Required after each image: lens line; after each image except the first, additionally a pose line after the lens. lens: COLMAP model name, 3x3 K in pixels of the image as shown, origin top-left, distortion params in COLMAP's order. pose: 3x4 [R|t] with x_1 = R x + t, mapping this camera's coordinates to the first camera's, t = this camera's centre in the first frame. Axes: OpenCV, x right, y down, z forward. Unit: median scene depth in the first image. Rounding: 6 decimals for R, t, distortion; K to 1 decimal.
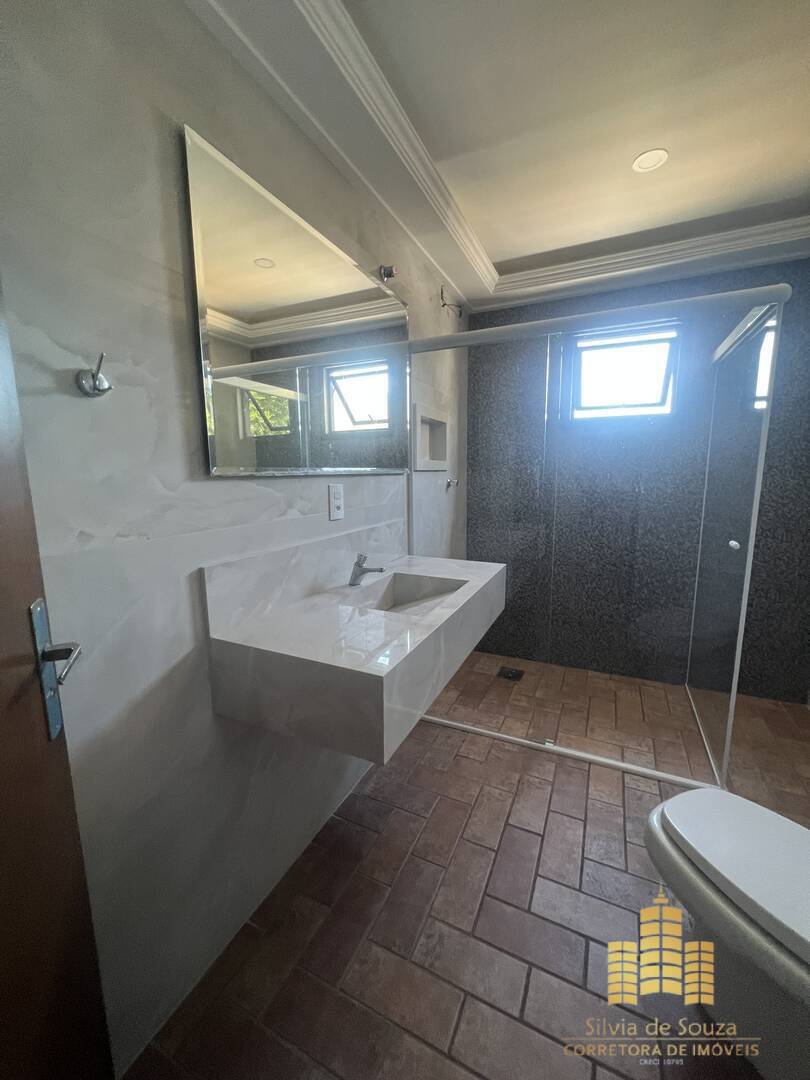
lens RADIAL K [[436.4, 0, 407.0], [0, 436.4, 536.2], [0, 0, 1]] dist [-0.001770, 0.001474]
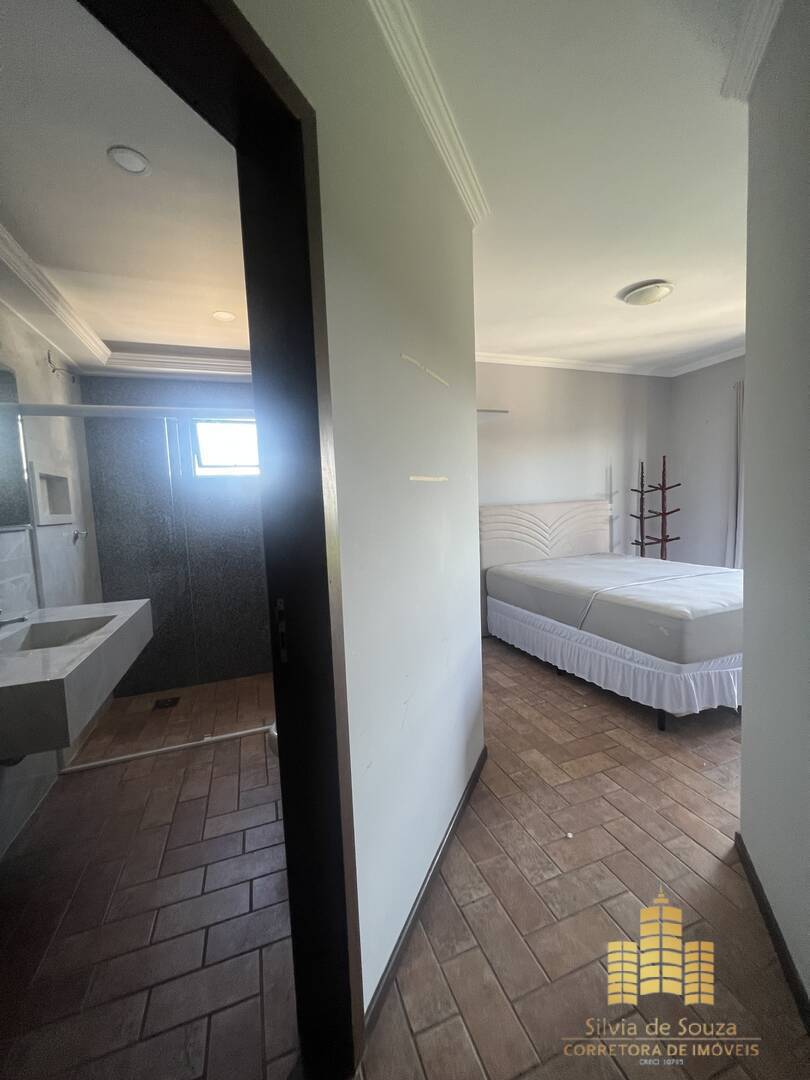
lens RADIAL K [[436.4, 0, 407.3], [0, 436.4, 533.4], [0, 0, 1]] dist [-0.001770, 0.001474]
pose [[0.707906, -0.078292, 0.701954, -0.087839], [0.148411, 0.988138, -0.039458, 0.035480], [-0.690539, 0.132110, 0.711128, -0.319562]]
